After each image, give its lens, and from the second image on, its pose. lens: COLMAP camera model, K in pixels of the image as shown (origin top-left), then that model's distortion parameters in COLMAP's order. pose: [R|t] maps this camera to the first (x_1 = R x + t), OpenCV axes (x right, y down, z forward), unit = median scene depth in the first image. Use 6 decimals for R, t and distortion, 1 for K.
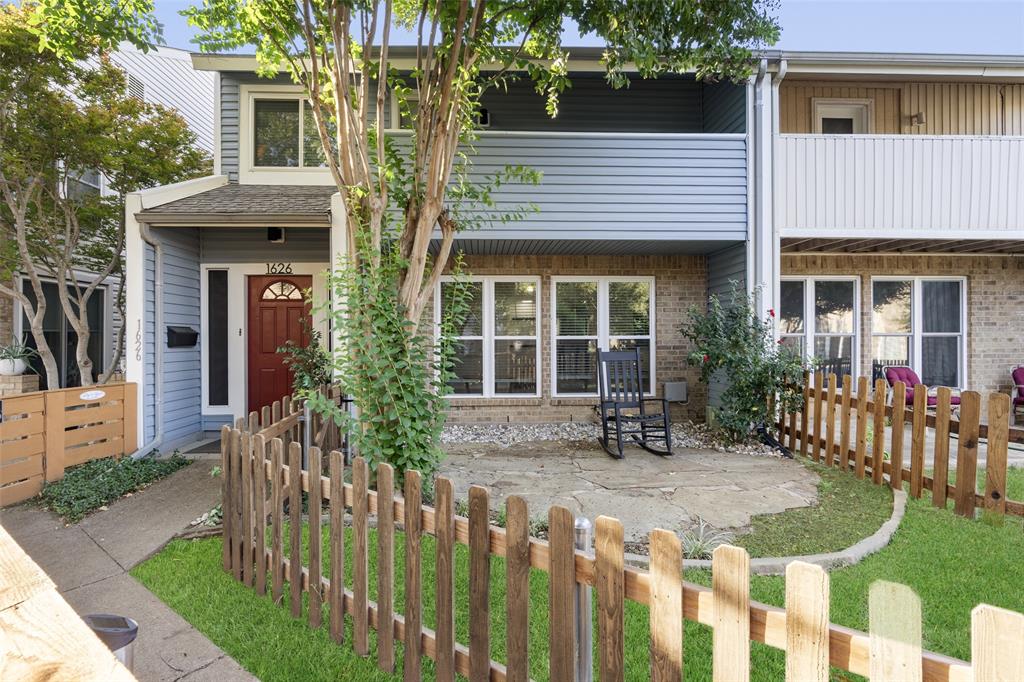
lens RADIAL K [[466.9, 0, 513.2], [0, 466.9, 344.0], [0, 0, 1]] dist [-0.007675, 0.003018]
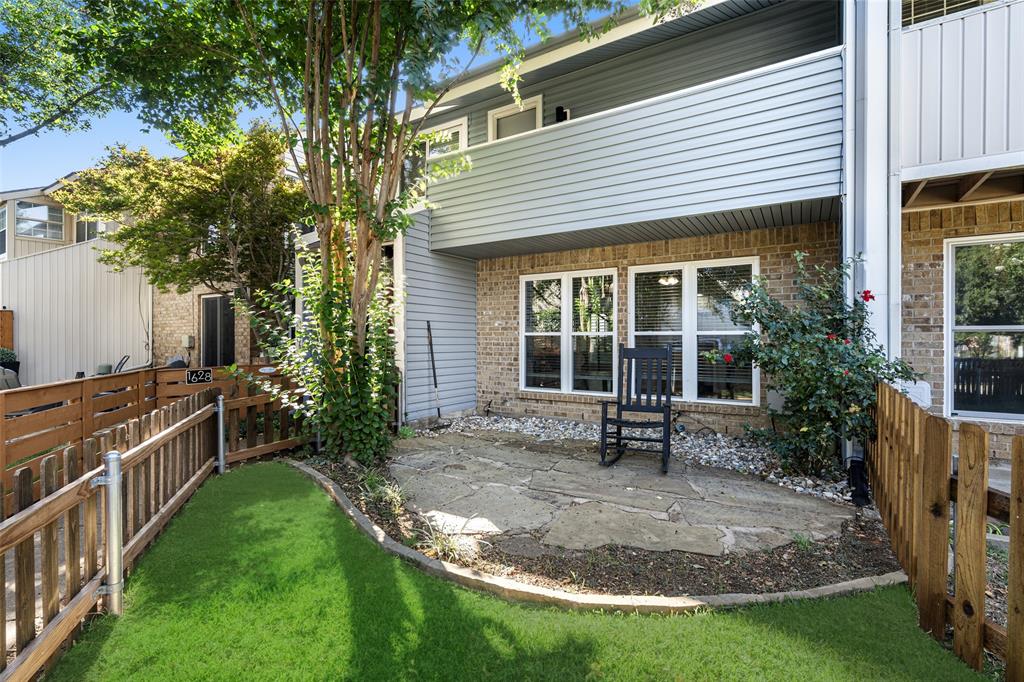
lens RADIAL K [[466.9, 0, 487.1], [0, 466.9, 340.7], [0, 0, 1]] dist [-0.007675, 0.003018]
pose [[0.816563, 0.007261, -0.577210, 0.473268], [-0.009291, 0.999957, -0.000565, 0.005193], [0.577181, 0.005824, 0.816595, 0.110268]]
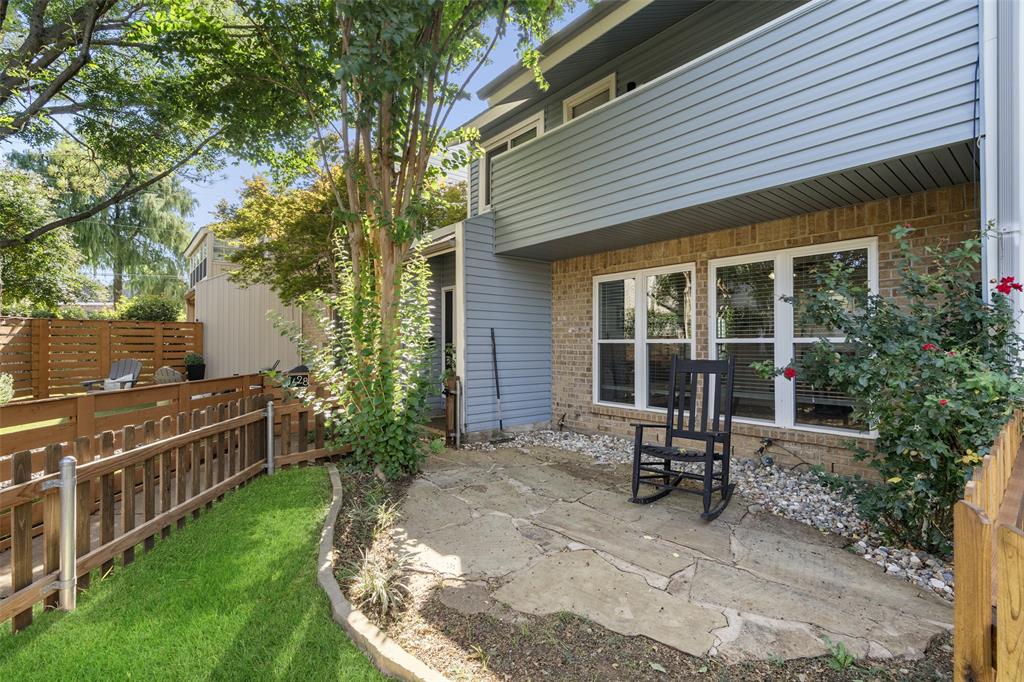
lens RADIAL K [[466.9, 0, 507.3], [0, 466.9, 341.2], [0, 0, 1]] dist [-0.007675, 0.003018]
pose [[0.617772, -0.000635, -0.786357, 0.571879], [-0.008471, 0.999936, -0.007463, -0.003934], [0.786311, 0.011272, 0.617728, 0.308293]]
